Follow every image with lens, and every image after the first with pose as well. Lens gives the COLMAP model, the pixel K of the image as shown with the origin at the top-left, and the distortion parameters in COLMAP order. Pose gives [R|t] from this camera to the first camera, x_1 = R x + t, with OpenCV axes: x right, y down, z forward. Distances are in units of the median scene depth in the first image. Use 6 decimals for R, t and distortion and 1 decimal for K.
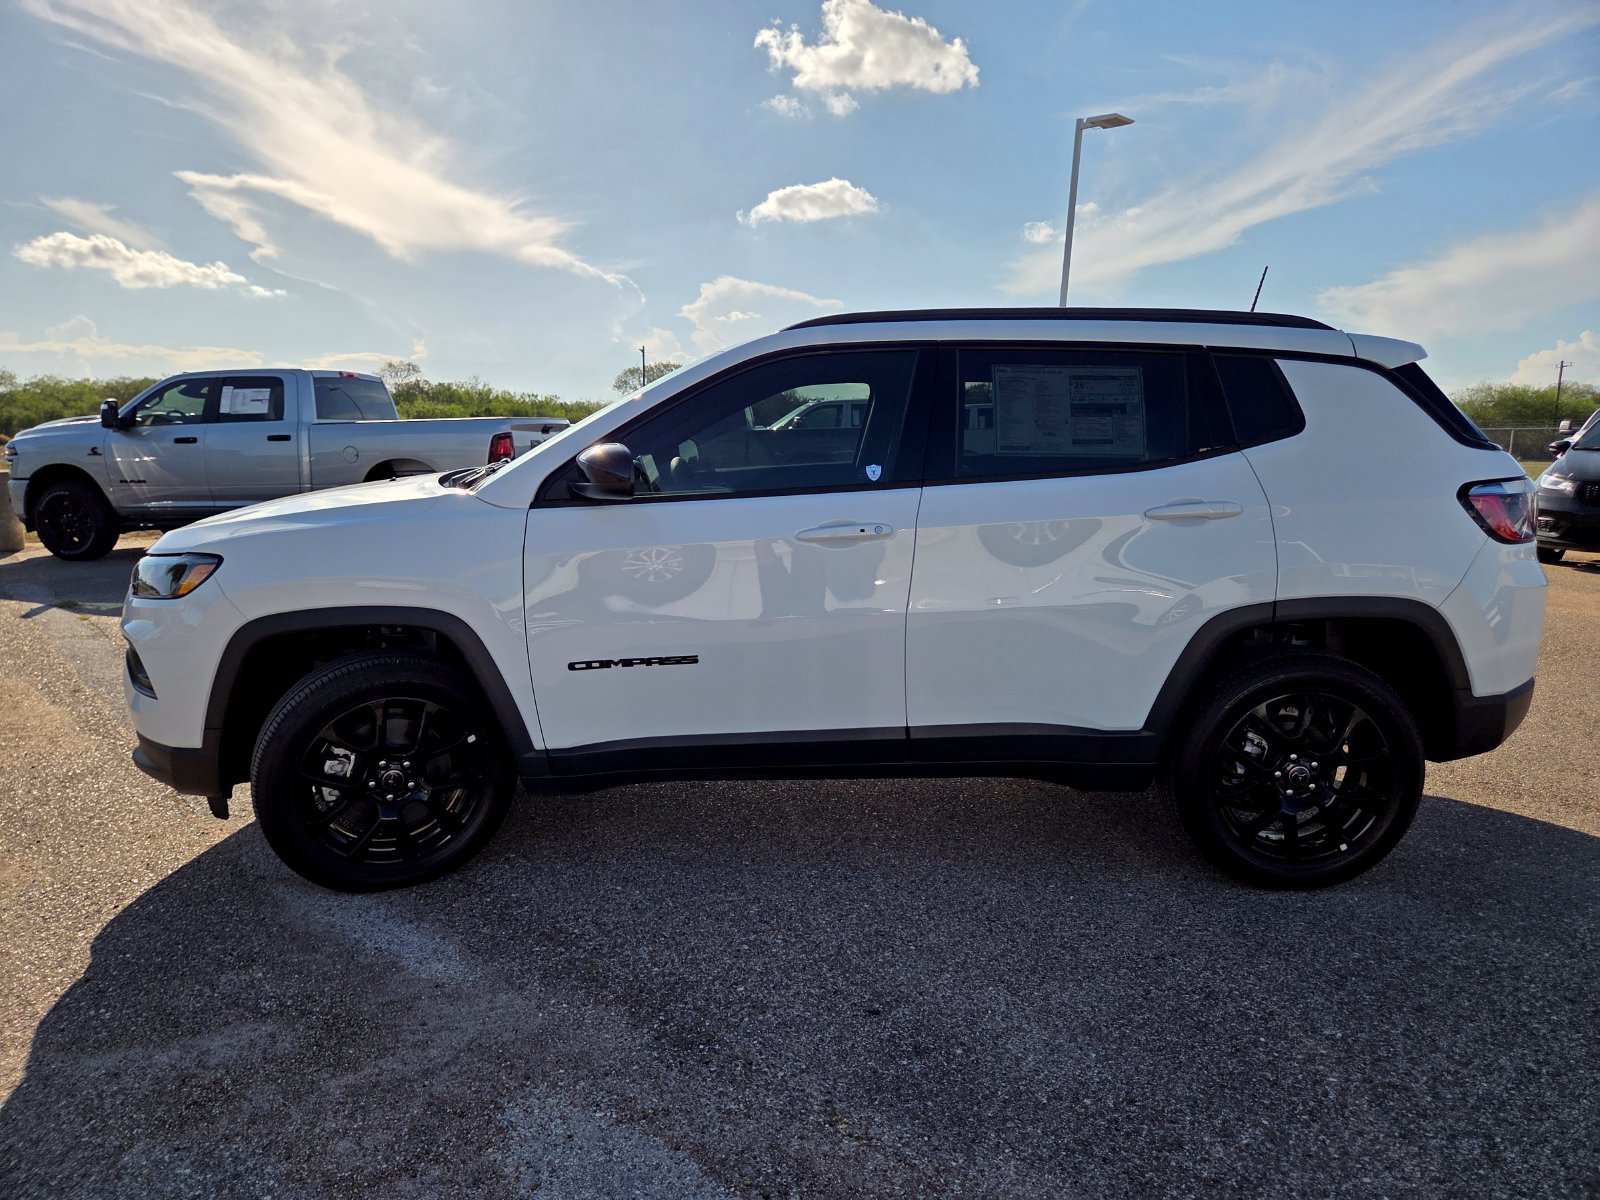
lens RADIAL K [[1141.3, 0, 783.1], [0, 1141.3, 631.4], [0, 0, 1]] dist [0.055901, -0.028693]
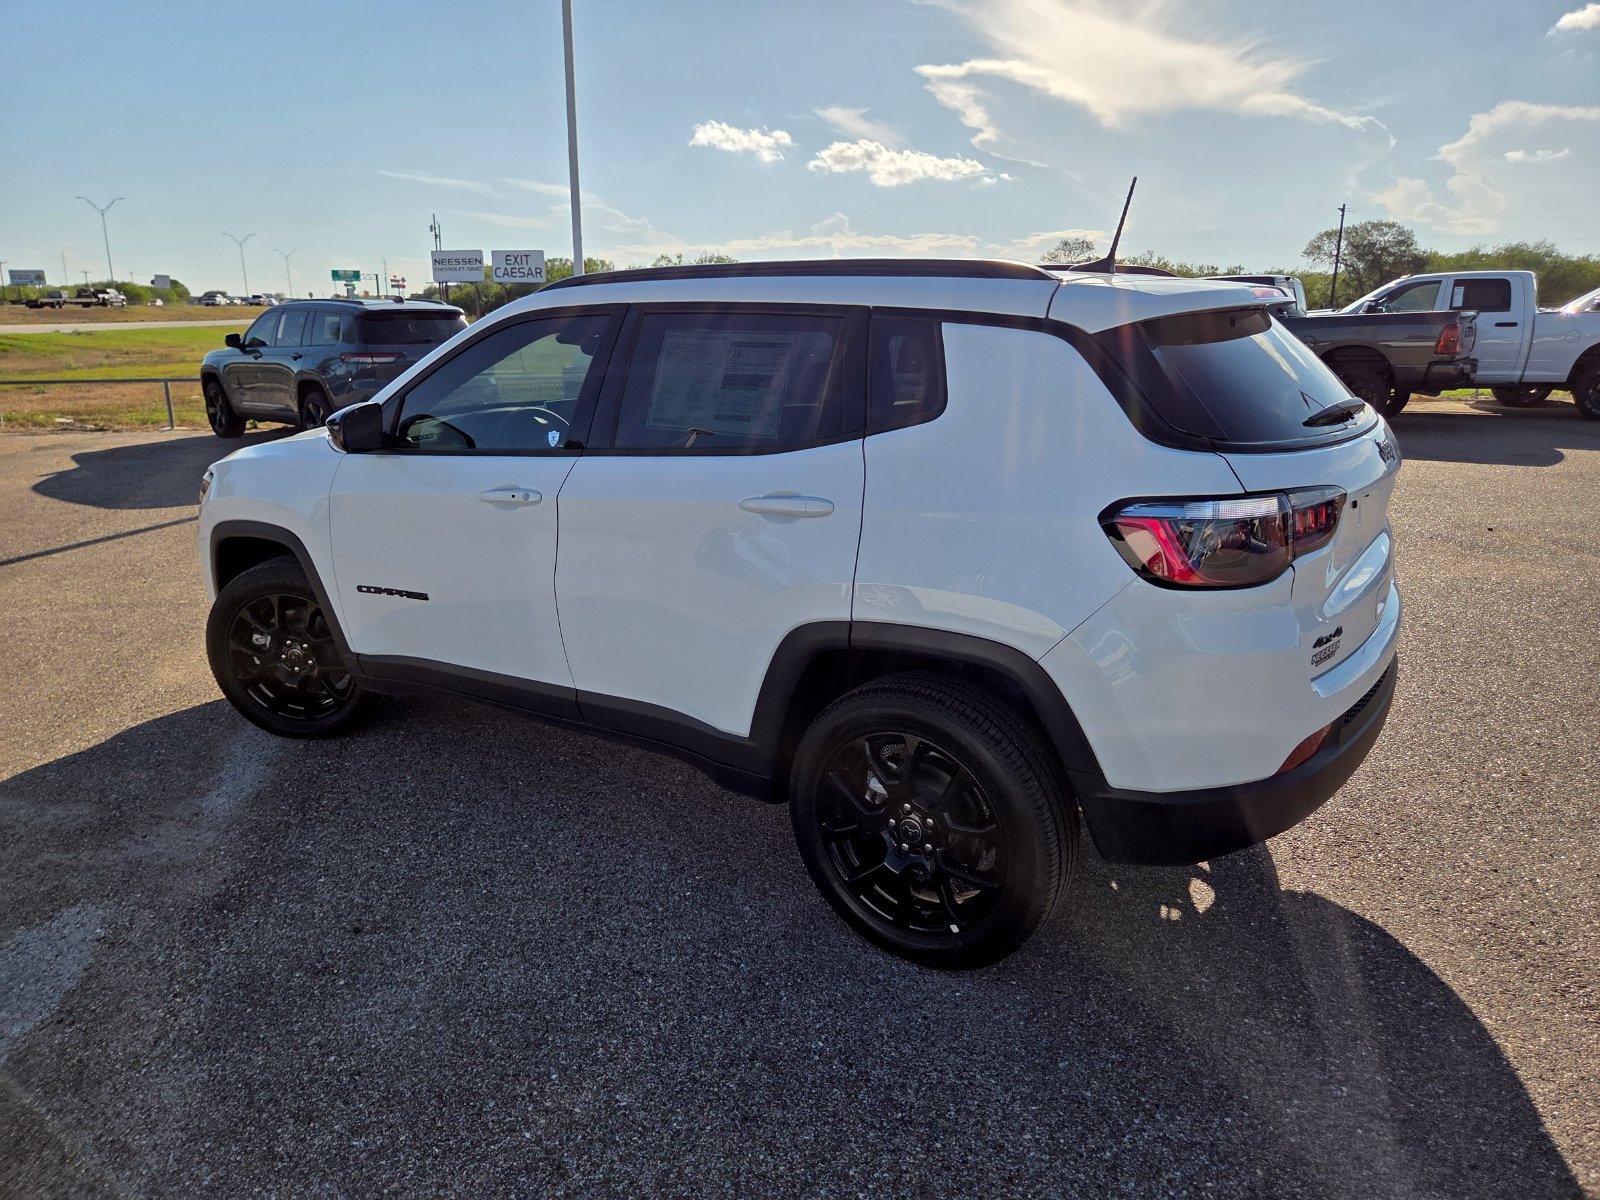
lens RADIAL K [[1141.3, 0, 783.1], [0, 1141.3, 631.4], [0, 0, 1]] dist [0.055901, -0.028693]
pose [[0.802861, 0.152829, -0.576244, 0.837871], [-0.090153, 0.986591, 0.136052, -0.123767], [0.589310, -0.057281, 0.805874, 0.283766]]
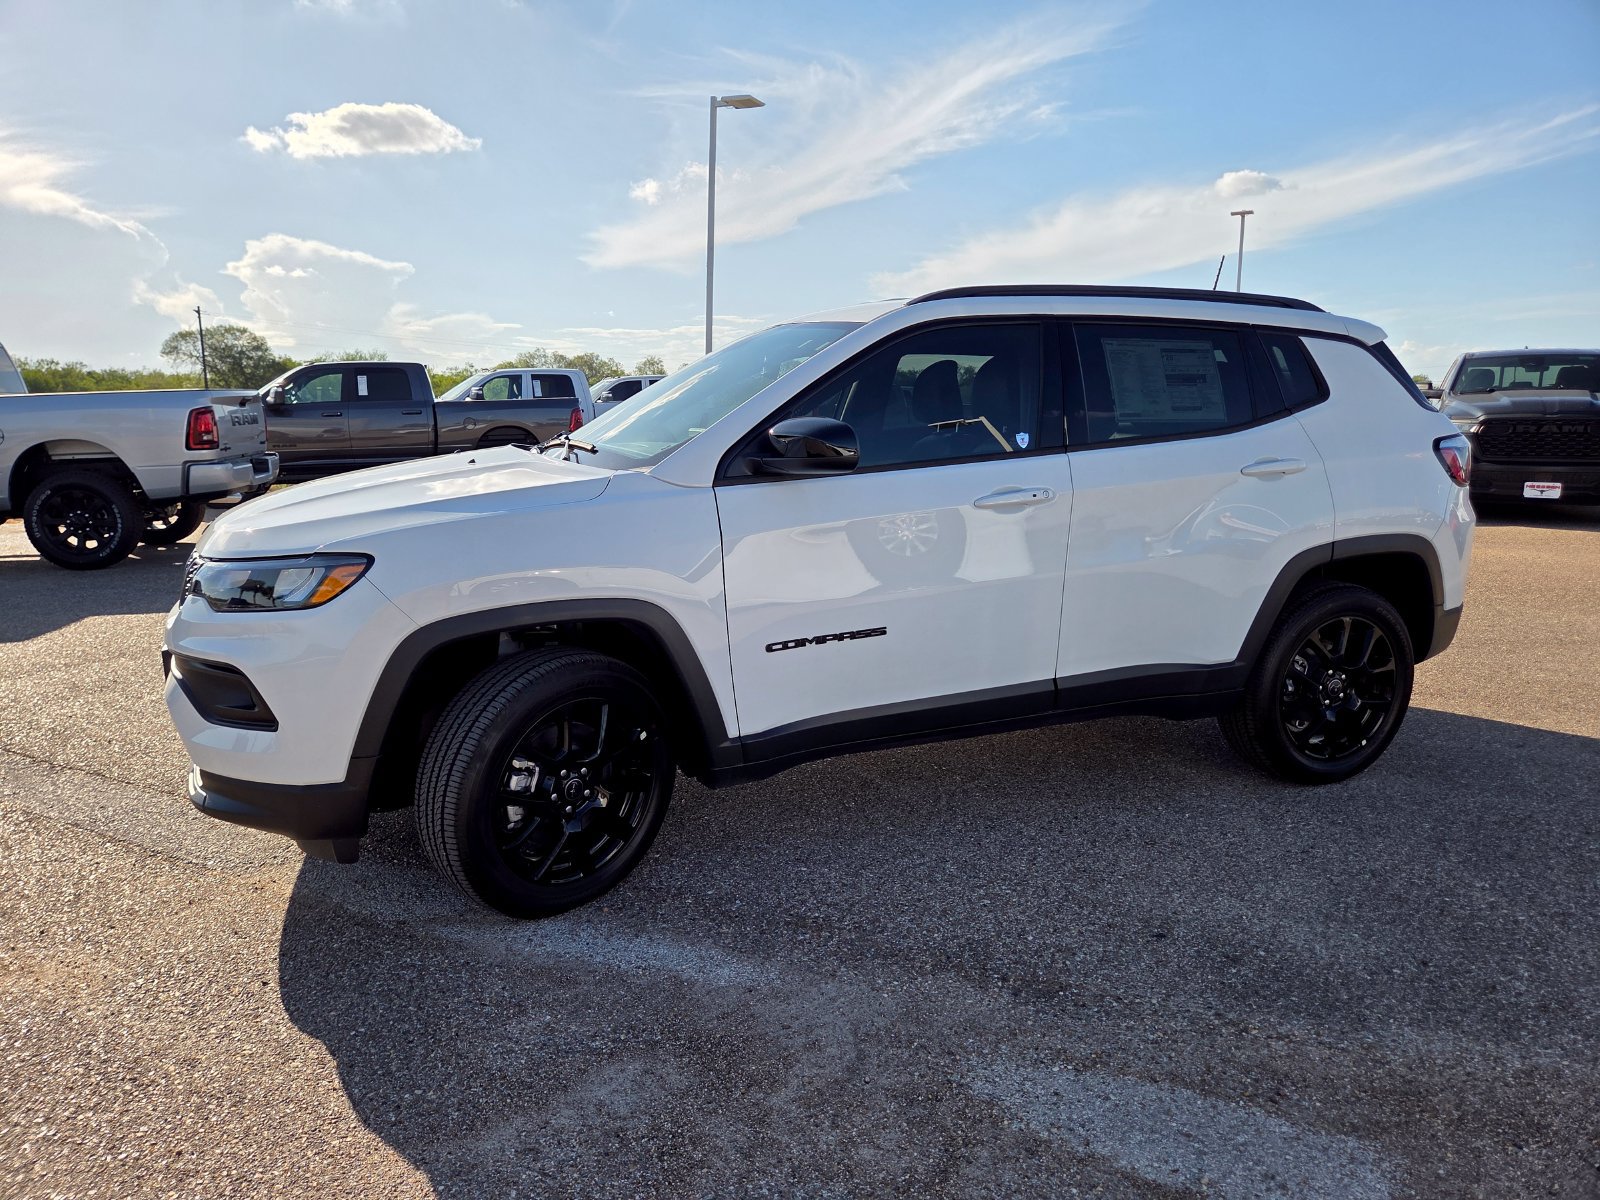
lens RADIAL K [[1128.8, 0, 796.8], [0, 1128.8, 638.2], [0, 0, 1]] dist [0.089792, -0.103546]
pose [[0.927607, -0.082220, 0.364398, -0.498869], [0.071300, 0.996513, 0.043343, -0.017237], [-0.366691, -0.014223, 0.930234, 0.099030]]
